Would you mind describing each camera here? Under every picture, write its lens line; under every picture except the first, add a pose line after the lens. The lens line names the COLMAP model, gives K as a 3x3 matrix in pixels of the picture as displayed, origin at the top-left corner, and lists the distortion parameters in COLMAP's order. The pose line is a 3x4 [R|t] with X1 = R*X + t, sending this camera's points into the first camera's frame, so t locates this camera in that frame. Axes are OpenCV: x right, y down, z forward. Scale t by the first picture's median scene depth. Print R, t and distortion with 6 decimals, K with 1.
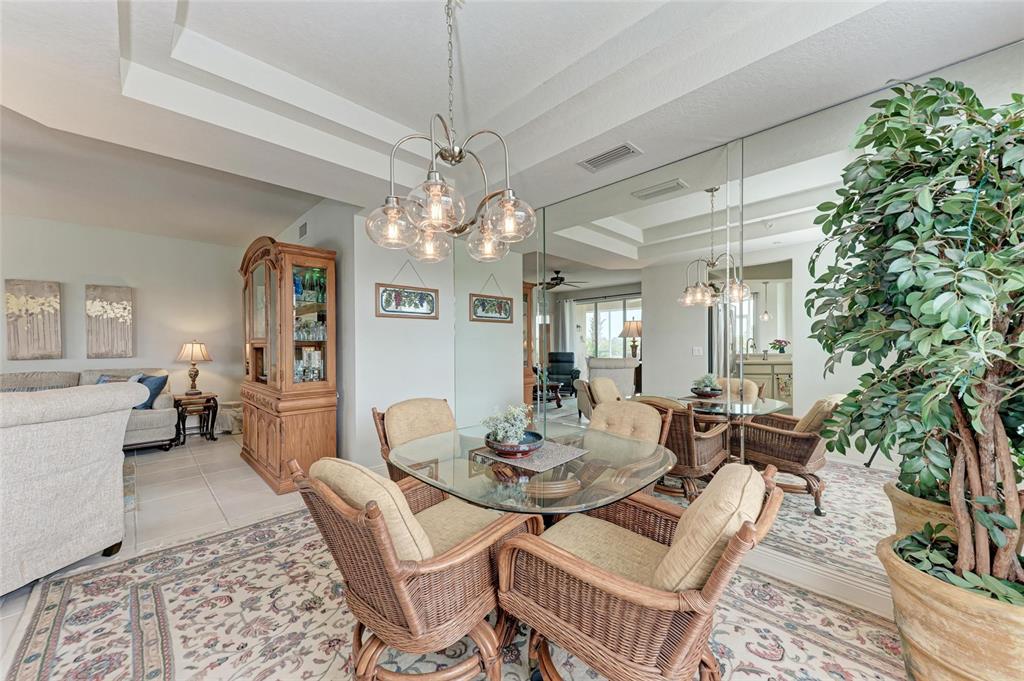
lens RADIAL K [[373.7, 0, 511.8], [0, 373.7, 348.6], [0, 0, 1]] dist [0.013064, -0.001035]
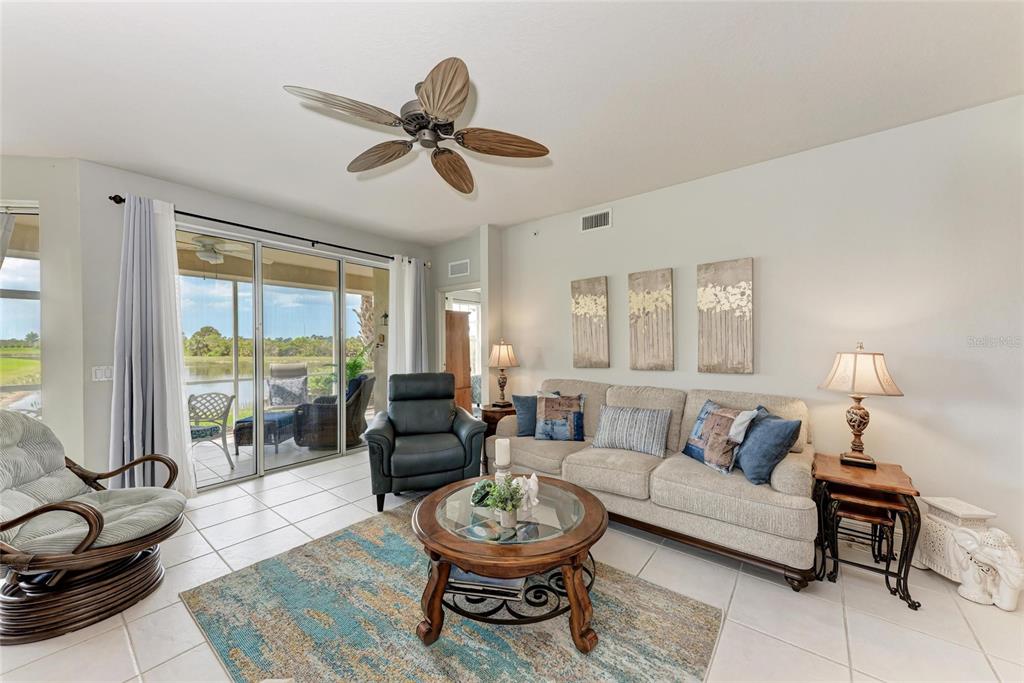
lens RADIAL K [[373.7, 0, 508.2], [0, 373.7, 341.4], [0, 0, 1]] dist [0.013064, -0.001035]
pose [[0.115400, -0.006837, -0.993296, -0.477404], [-0.007339, 0.999943, -0.007735, -0.021311], [0.993292, 0.008182, 0.115344, 0.572653]]
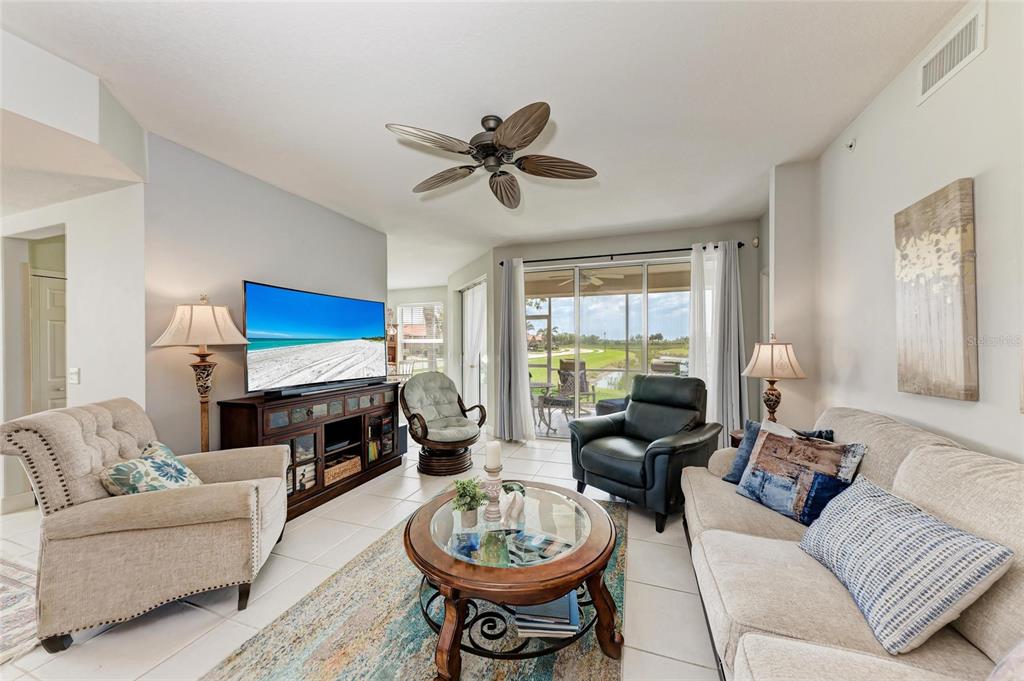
lens RADIAL K [[347.1, 0, 519.6], [0, 347.1, 345.2], [0, 0, 1]] dist [0.010709, -0.001899]
pose [[-0.889670, 0.018459, -0.456232, -0.748563], [0.012987, 0.999801, 0.015126, -0.031450], [0.456420, 0.007532, -0.889733, 0.963993]]
